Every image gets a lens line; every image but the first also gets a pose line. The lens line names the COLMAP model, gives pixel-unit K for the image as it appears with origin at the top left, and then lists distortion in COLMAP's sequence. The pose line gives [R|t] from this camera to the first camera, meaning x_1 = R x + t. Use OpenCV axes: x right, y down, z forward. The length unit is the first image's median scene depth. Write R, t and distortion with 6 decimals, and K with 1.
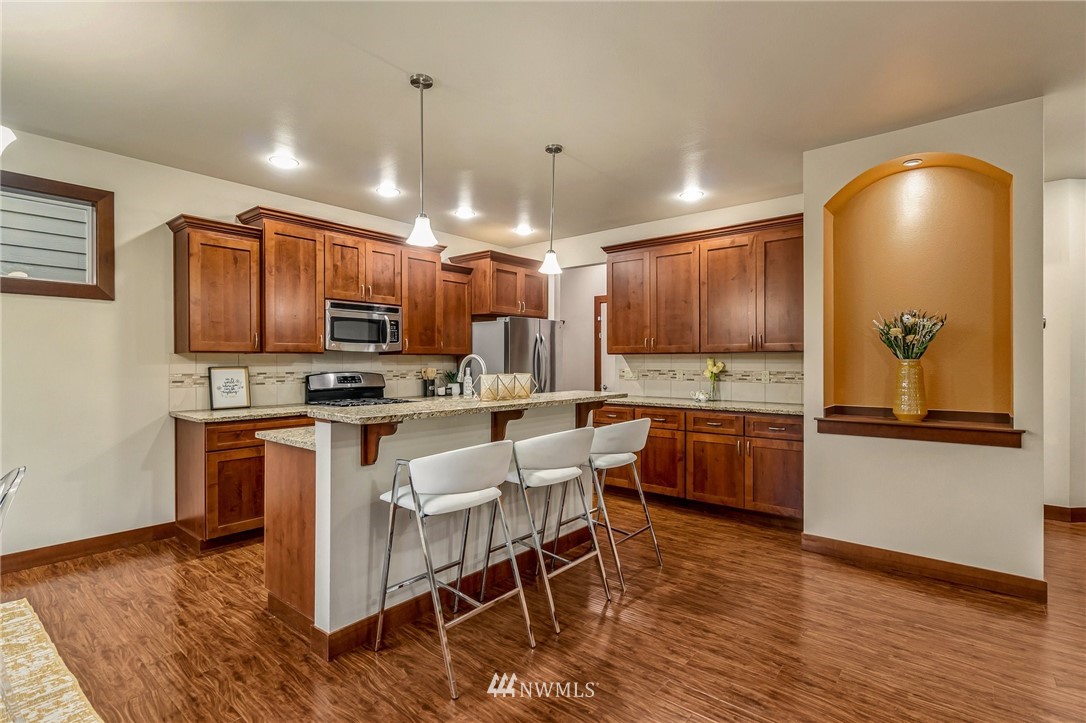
lens RADIAL K [[520.3, 0, 540.7], [0, 520.3, 363.2], [0, 0, 1]] dist [-0.000869, -0.000809]
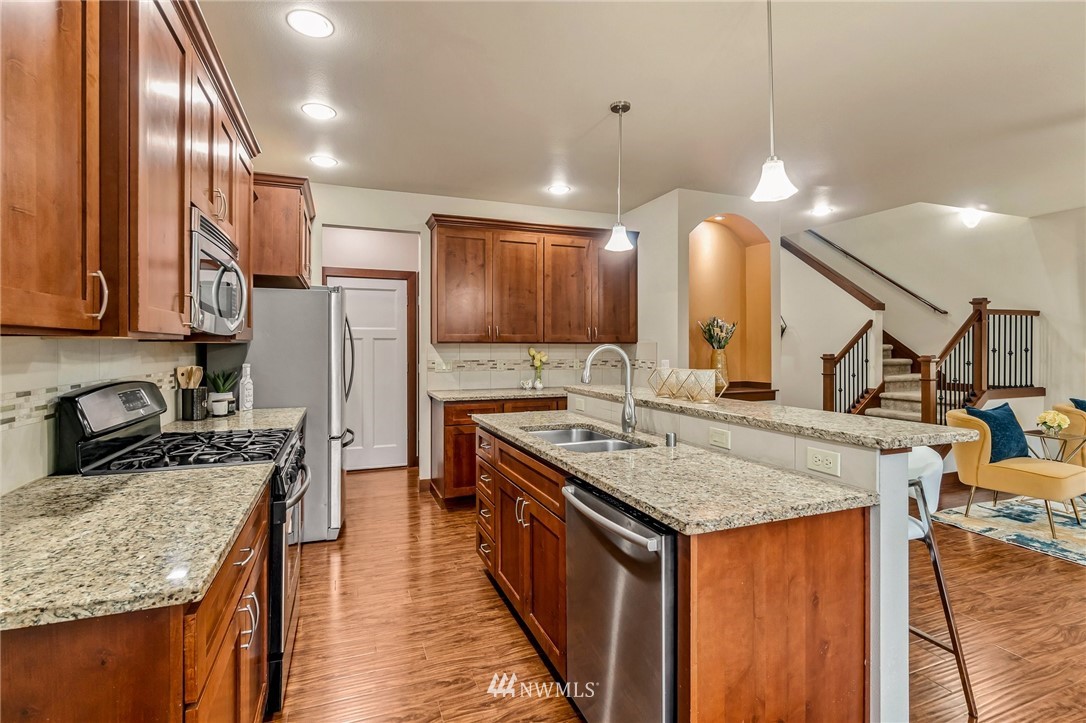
lens RADIAL K [[503.3, 0, 531.6], [0, 503.3, 349.3], [0, 0, 1]] dist [-0.009904, 0.001739]
pose [[0.498384, -0.003632, 0.866949, -0.637436], [0.004588, 0.999988, 0.001551, -0.009533], [-0.866944, 0.003205, 0.498395, 0.589806]]
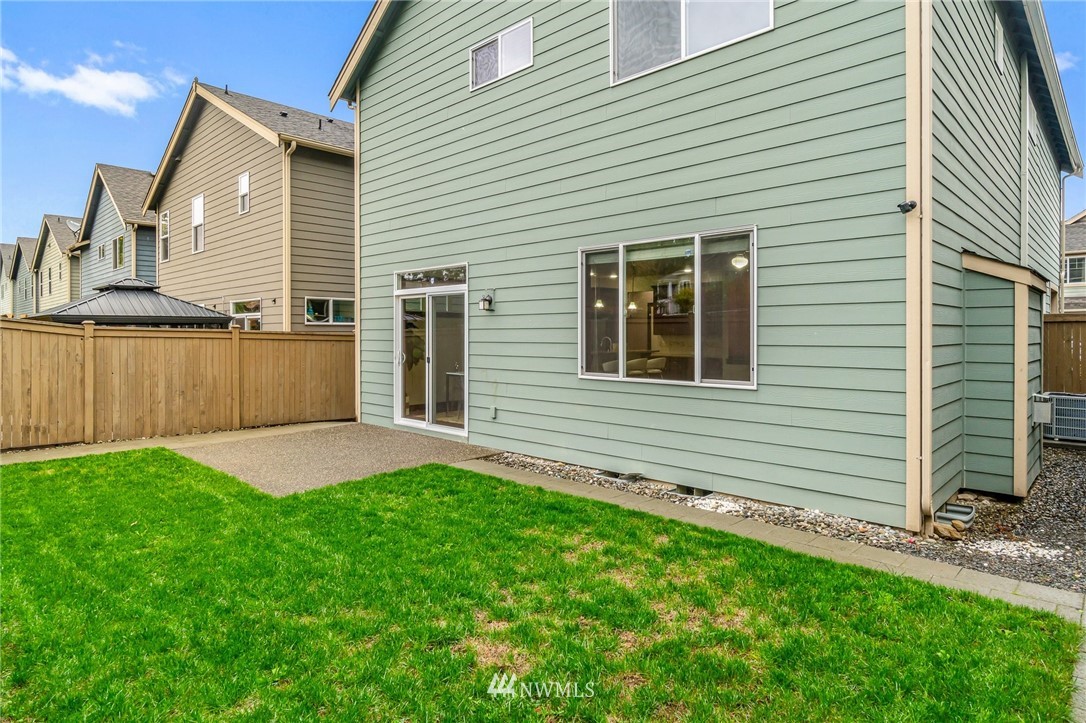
lens RADIAL K [[605.9, 0, 543.2], [0, 605.9, 334.6], [0, 0, 1]] dist [0.000521, 0.000028]
pose [[0.997491, -0.001899, -0.070765, -0.193375], [0.001892, 0.999998, -0.000159, -0.023507], [0.070765, 0.000025, 0.997493, -1.999492]]
